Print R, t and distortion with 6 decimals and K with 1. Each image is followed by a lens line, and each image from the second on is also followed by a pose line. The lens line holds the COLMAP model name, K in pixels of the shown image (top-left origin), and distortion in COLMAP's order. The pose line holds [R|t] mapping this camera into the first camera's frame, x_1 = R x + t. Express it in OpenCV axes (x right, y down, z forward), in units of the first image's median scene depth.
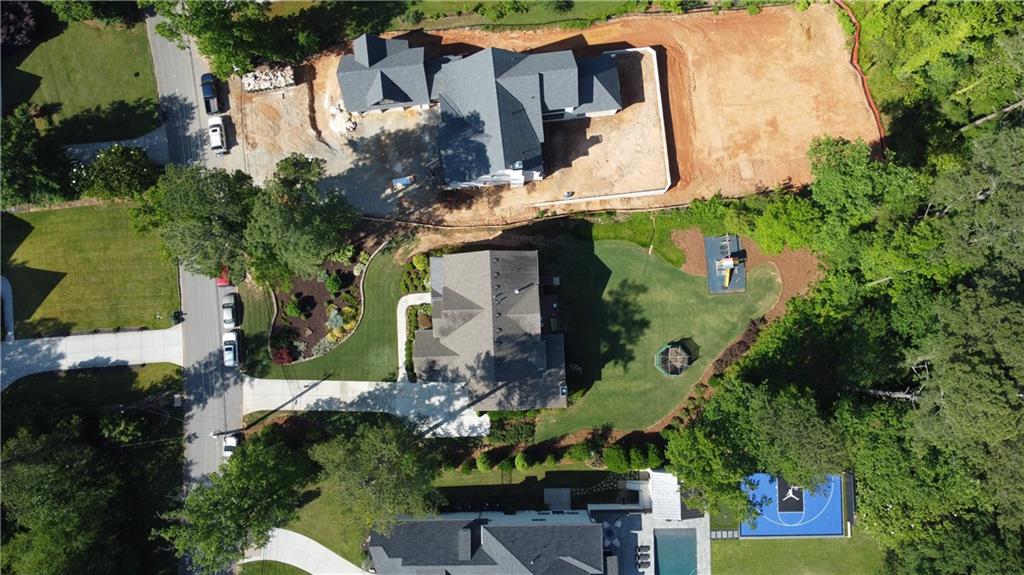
lens RADIAL K [[772.4, 0, 509.0], [0, 772.4, 286.6], [0, 0, 1]] dist [0.001480, -0.005511]
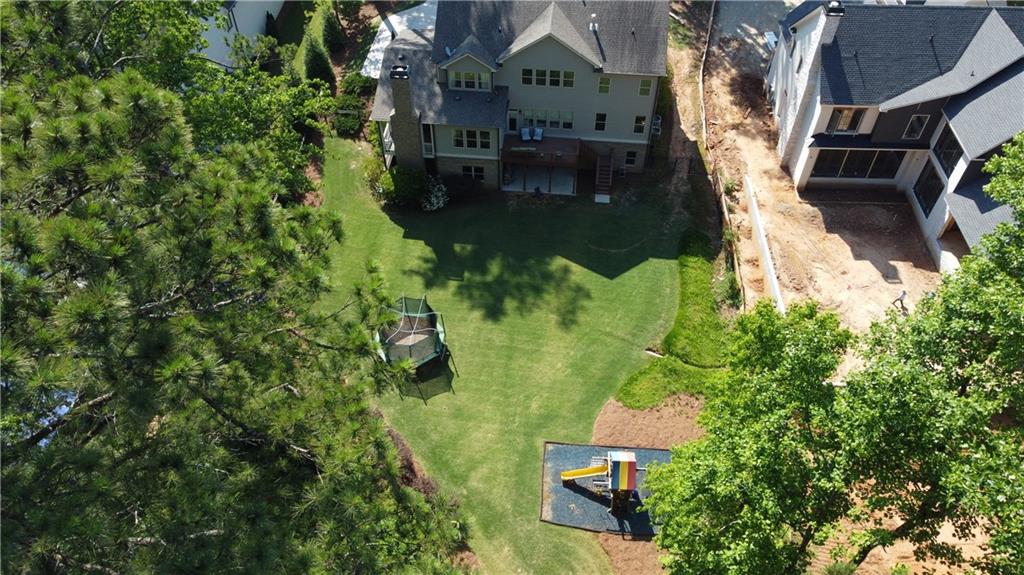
lens RADIAL K [[772.4, 0, 509.2], [0, 772.4, 289.2], [0, 0, 1]] dist [0.001480, -0.005511]
pose [[-0.143906, 0.738047, -0.659225, 0.486256], [-0.988447, -0.075169, 0.131617, -0.019663], [0.047586, 0.670549, 0.740338, 0.660379]]
